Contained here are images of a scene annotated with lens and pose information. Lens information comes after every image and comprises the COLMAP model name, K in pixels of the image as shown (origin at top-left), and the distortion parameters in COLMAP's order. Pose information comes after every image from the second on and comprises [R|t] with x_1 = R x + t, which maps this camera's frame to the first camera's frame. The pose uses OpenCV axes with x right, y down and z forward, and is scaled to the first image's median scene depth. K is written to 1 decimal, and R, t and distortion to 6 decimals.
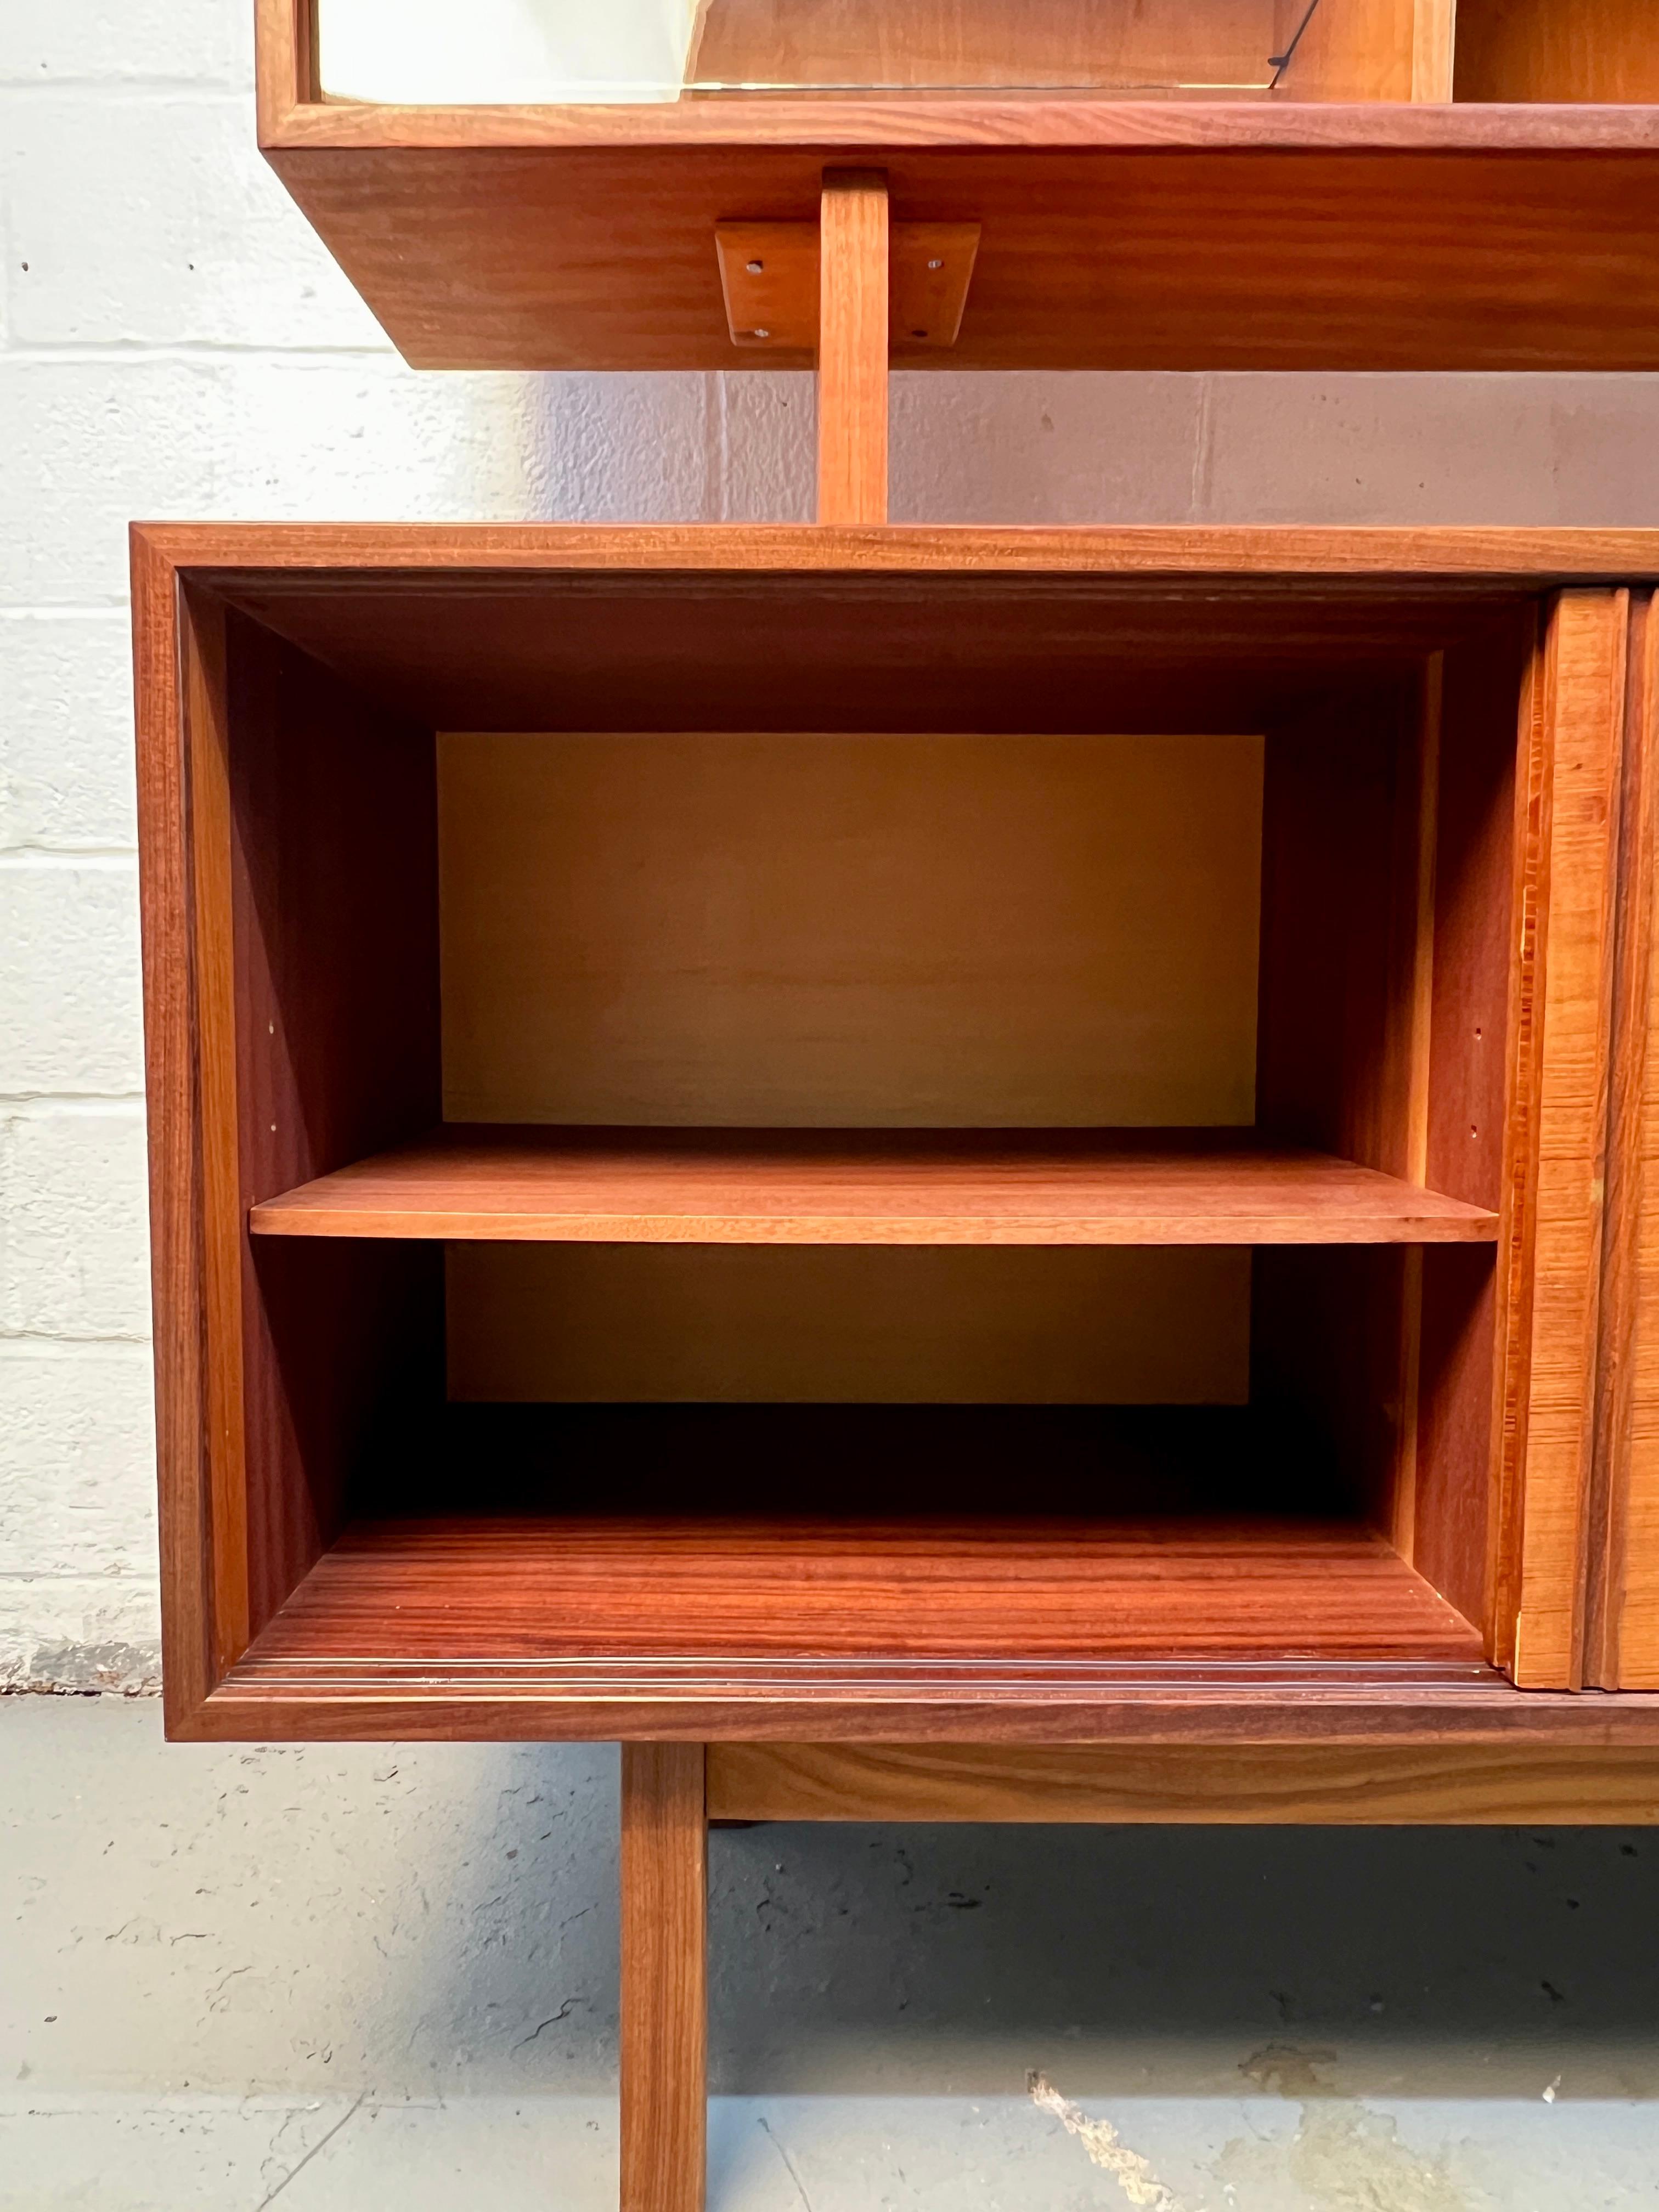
lens RADIAL K [[1528.8, 0, 809.5], [0, 1528.8, 1075.1], [0, 0, 1]] dist [-0.000612, -0.000723]
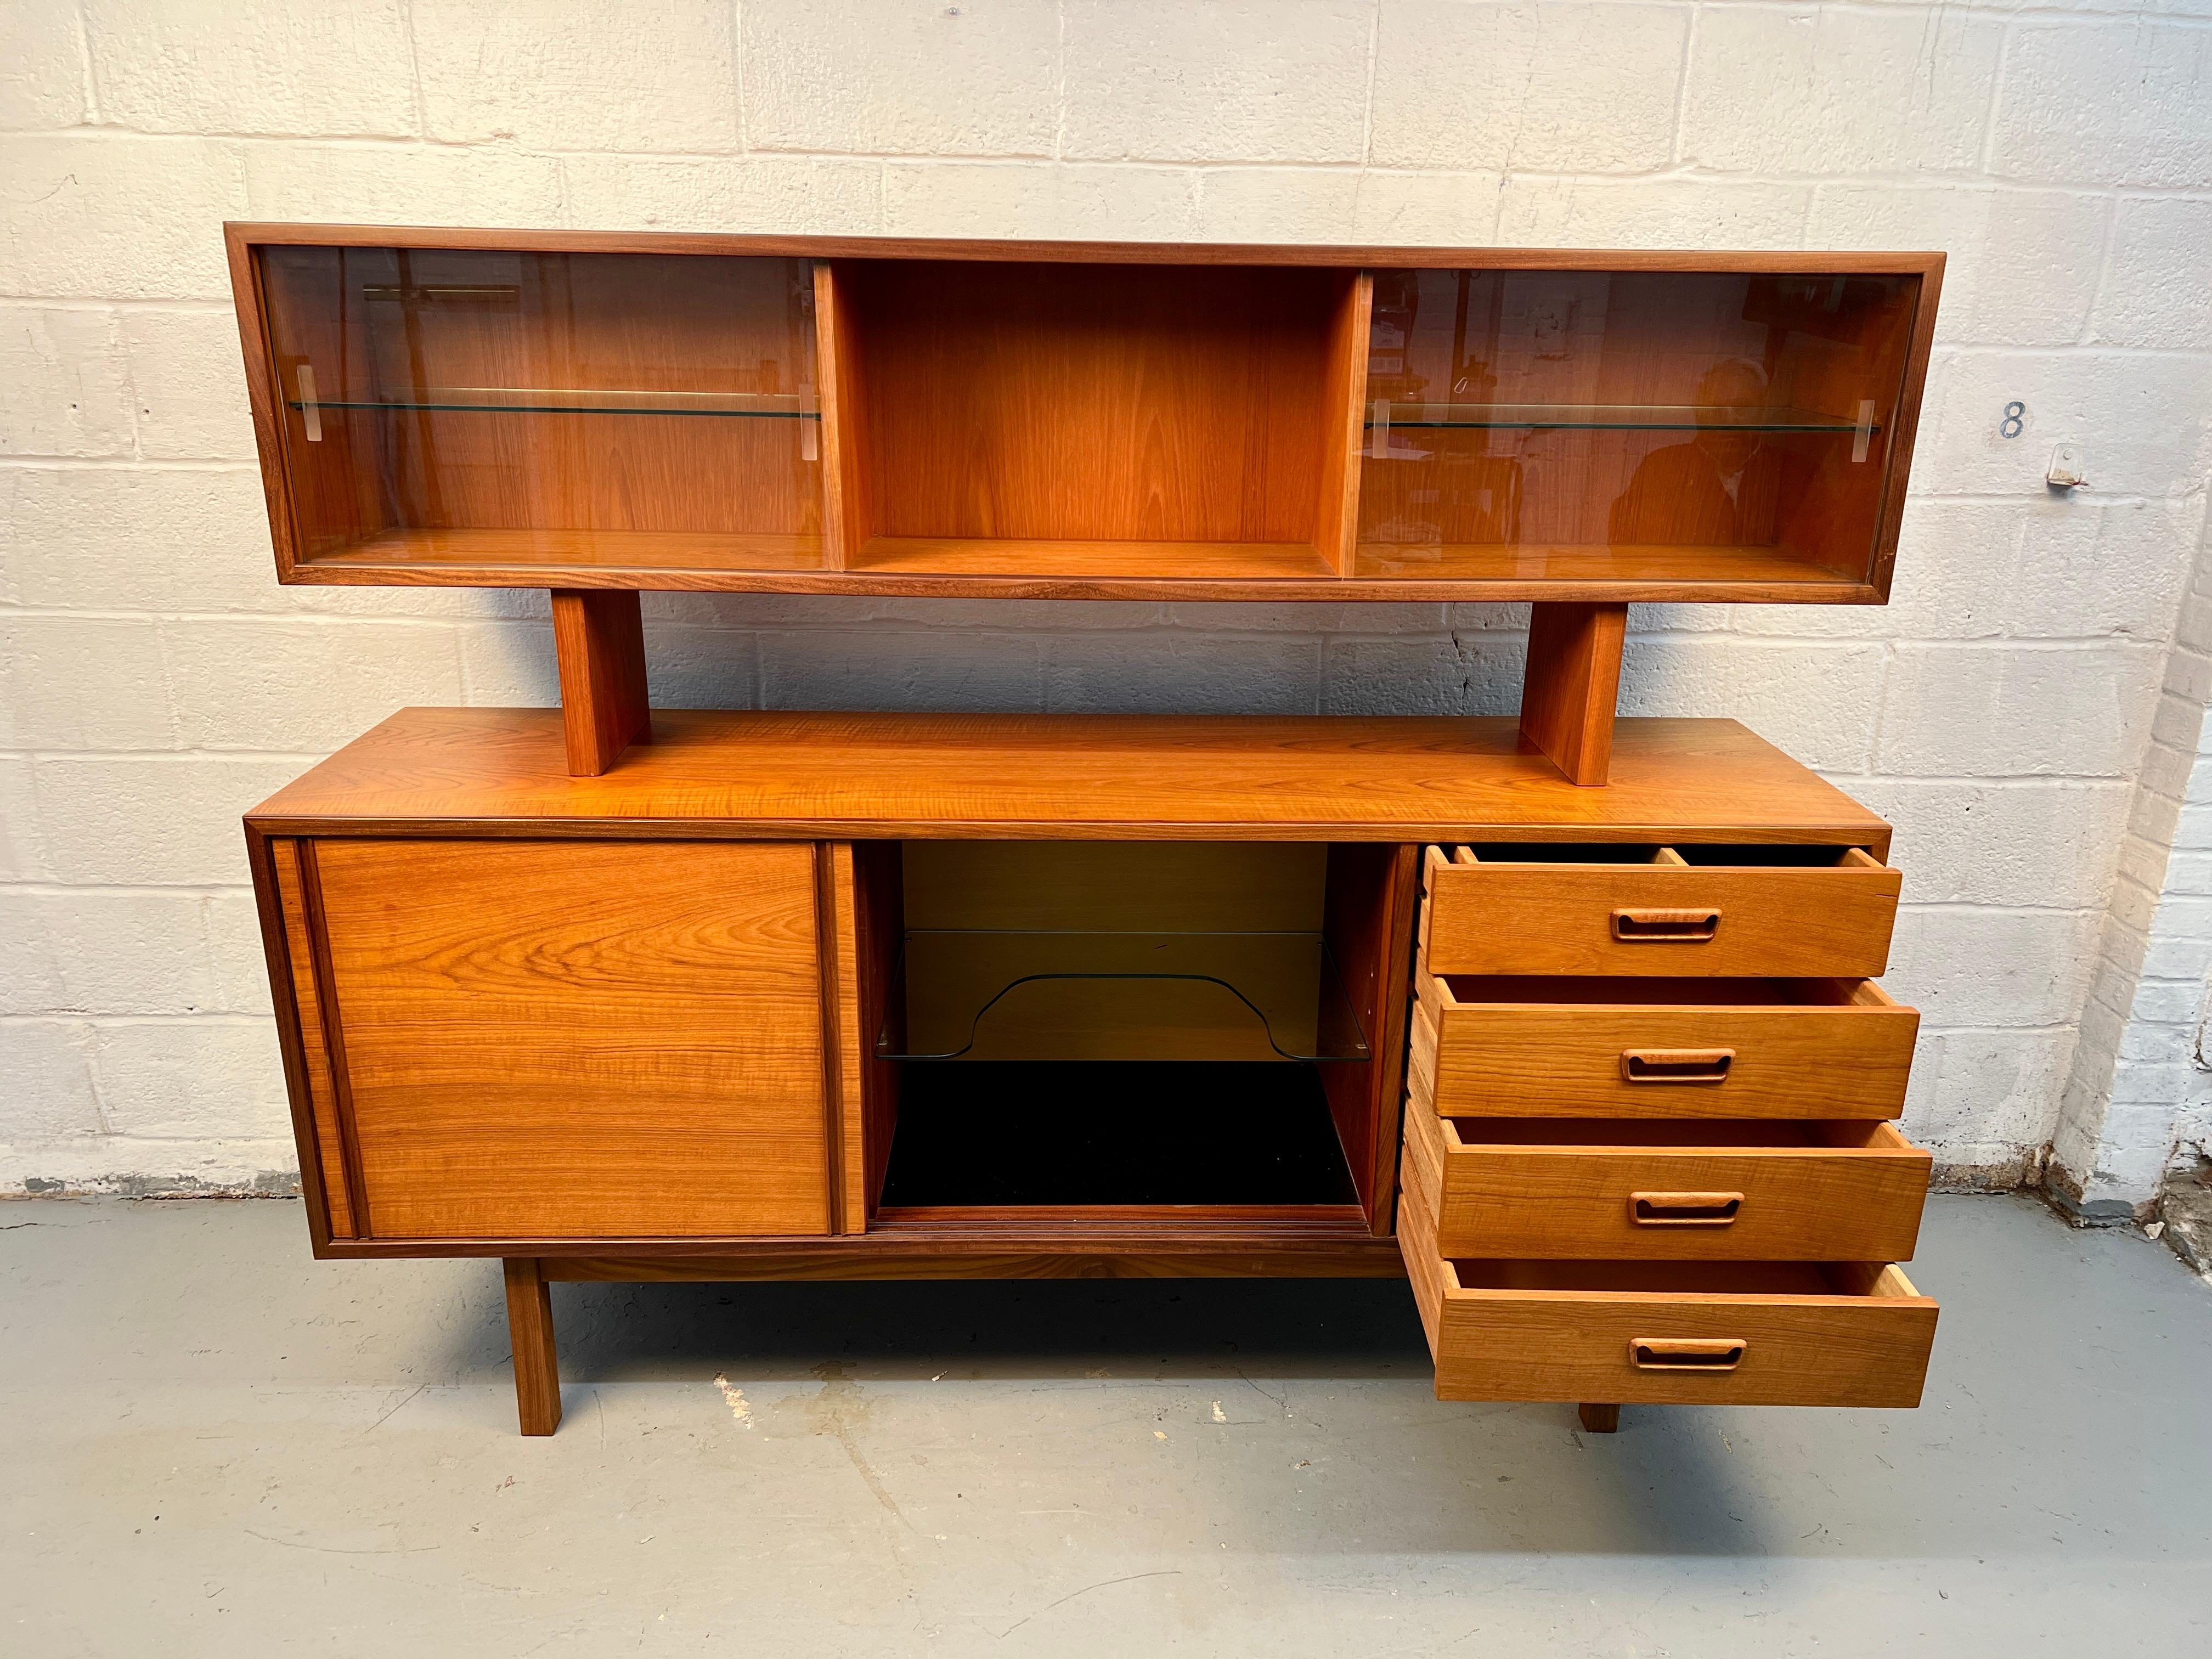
lens RADIAL K [[1659.5, 0, 1111.7], [0, 1659.5, 854.0], [0, 0, 1]] dist [0.060652, -0.059794]
pose [[0.999566, 0.003302, 0.029265, 0.676668], [-0.010766, 0.965893, 0.258718, -0.786377], [-0.027413, -0.258921, 0.965510, -1.289436]]
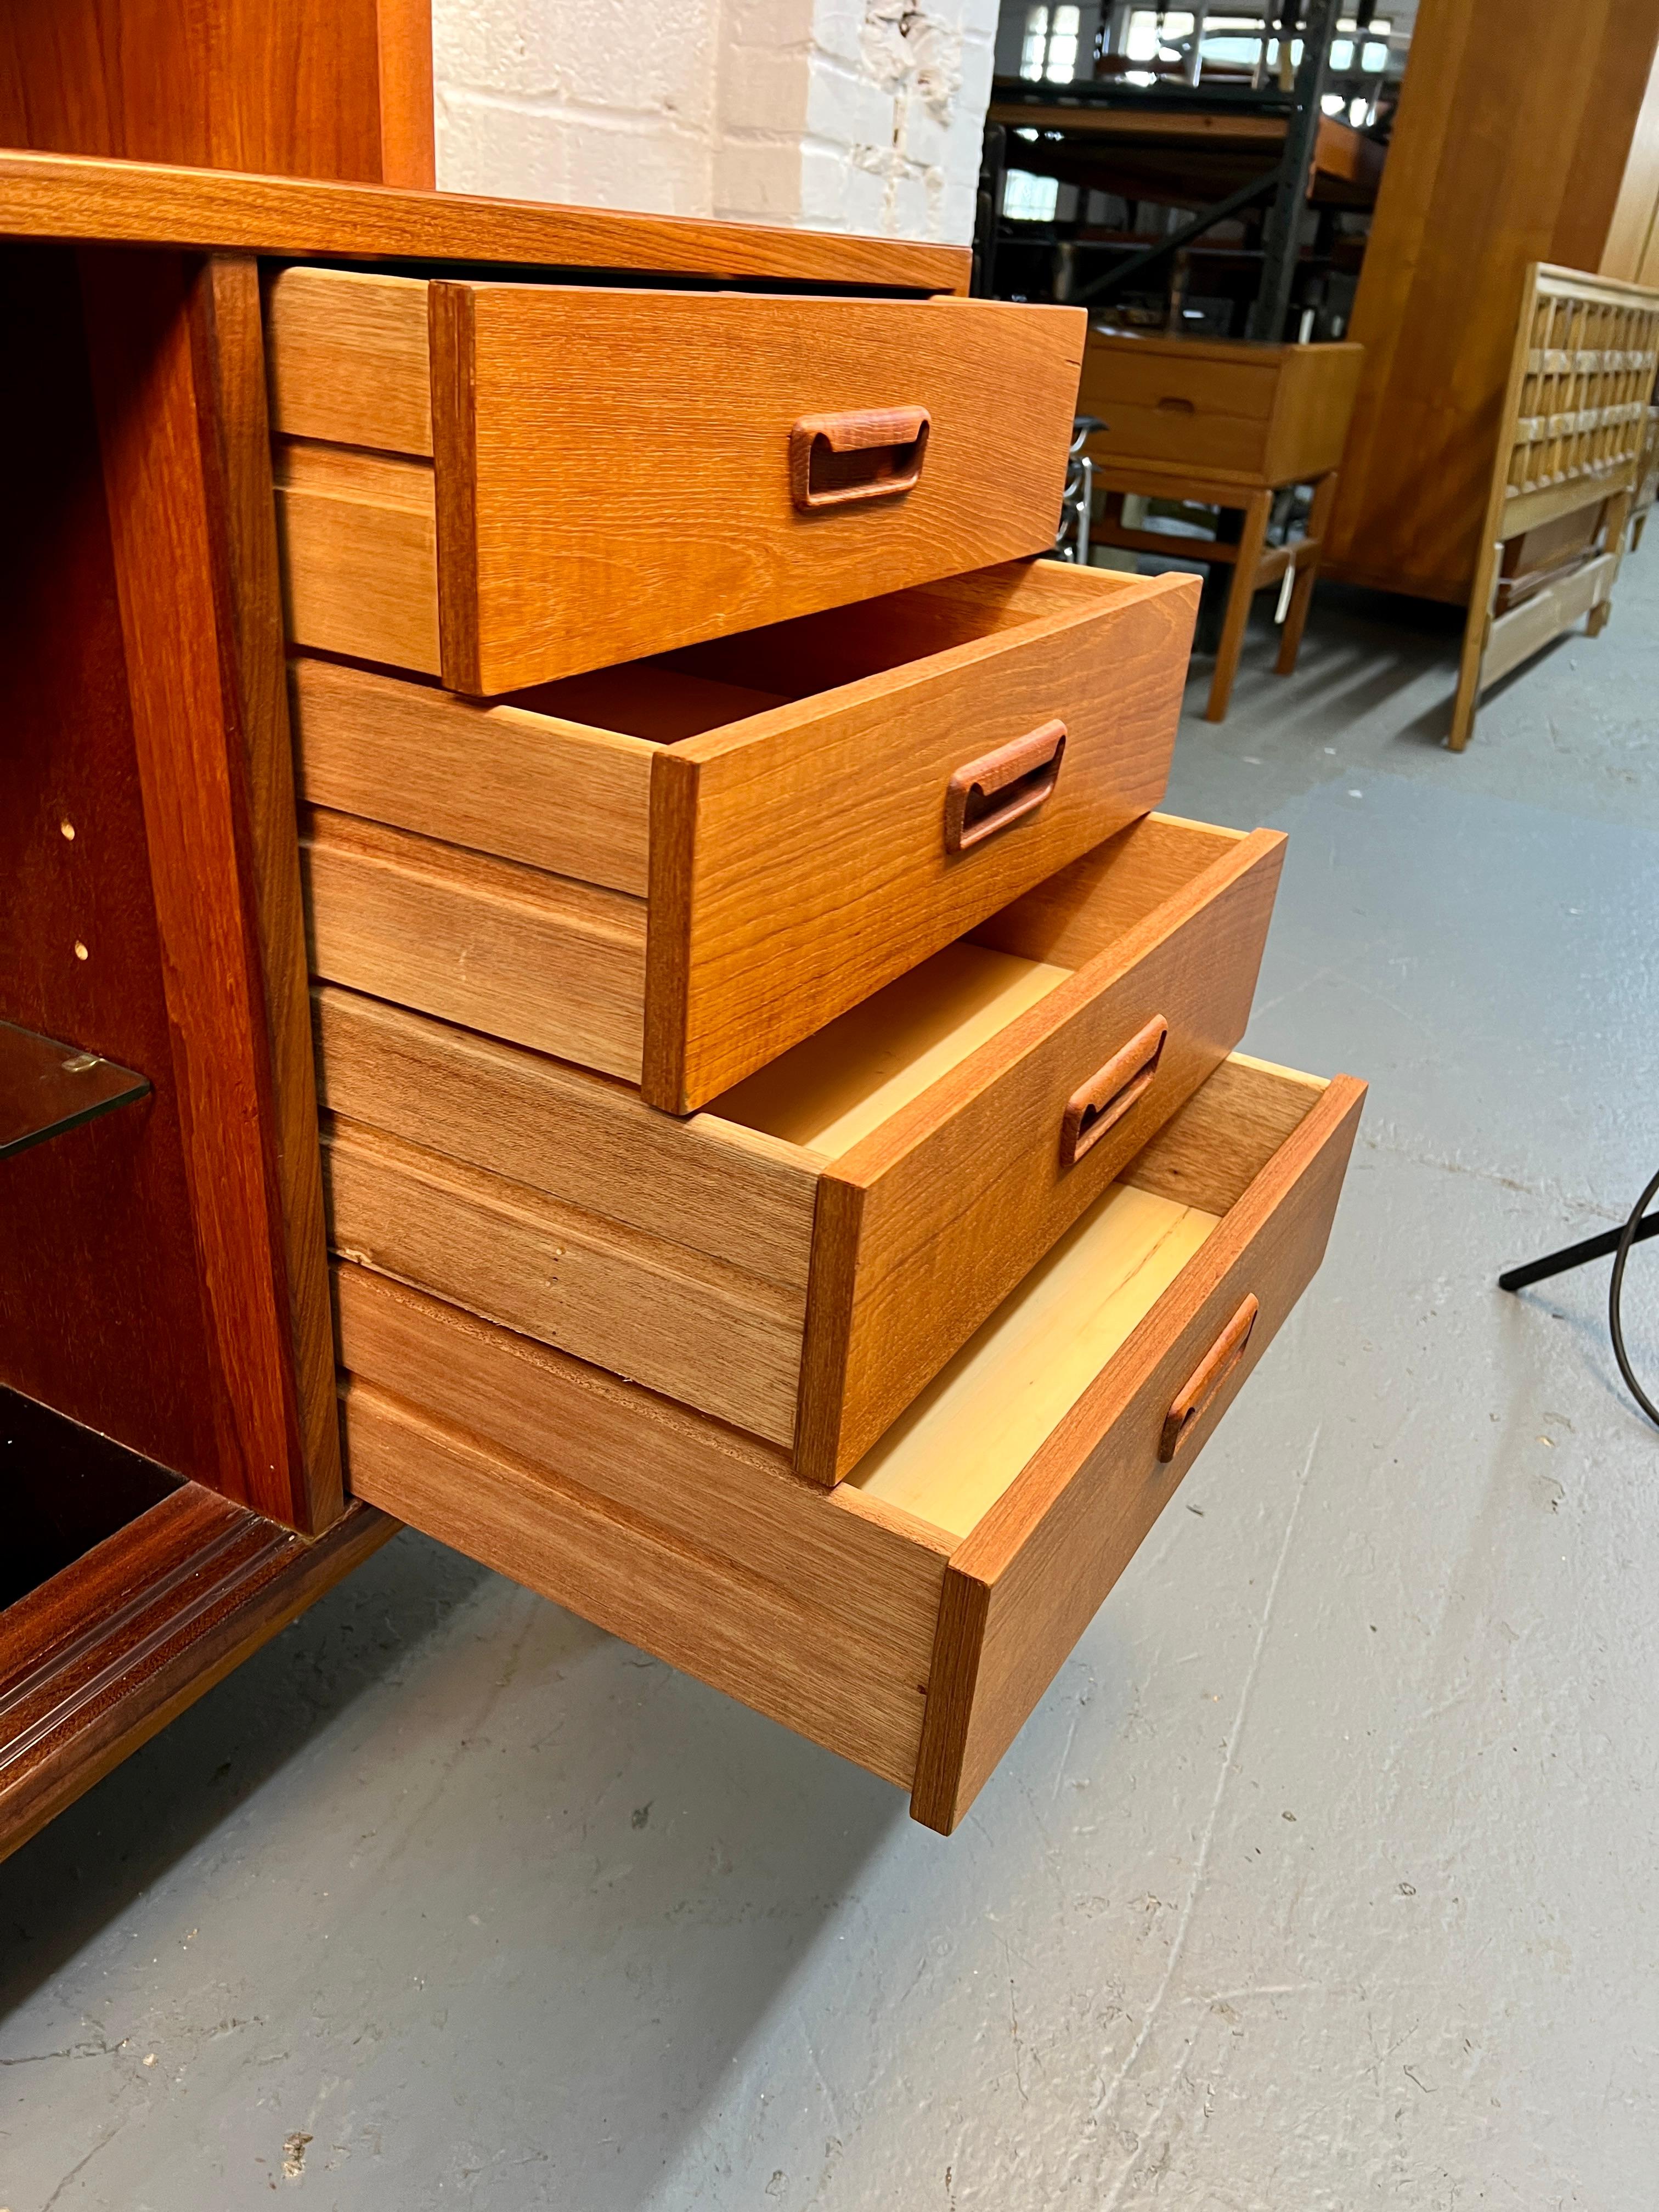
lens RADIAL K [[1659.5, 0, 821.5], [0, 1659.5, 1102.1], [0, 0, 1]] dist [0.060652, -0.059794]
pose [[0.493523, -0.367474, 0.788288, 0.652333], [-0.005368, 0.905052, 0.425267, -0.233490], [-0.869716, -0.214110, 0.444692, 0.261061]]
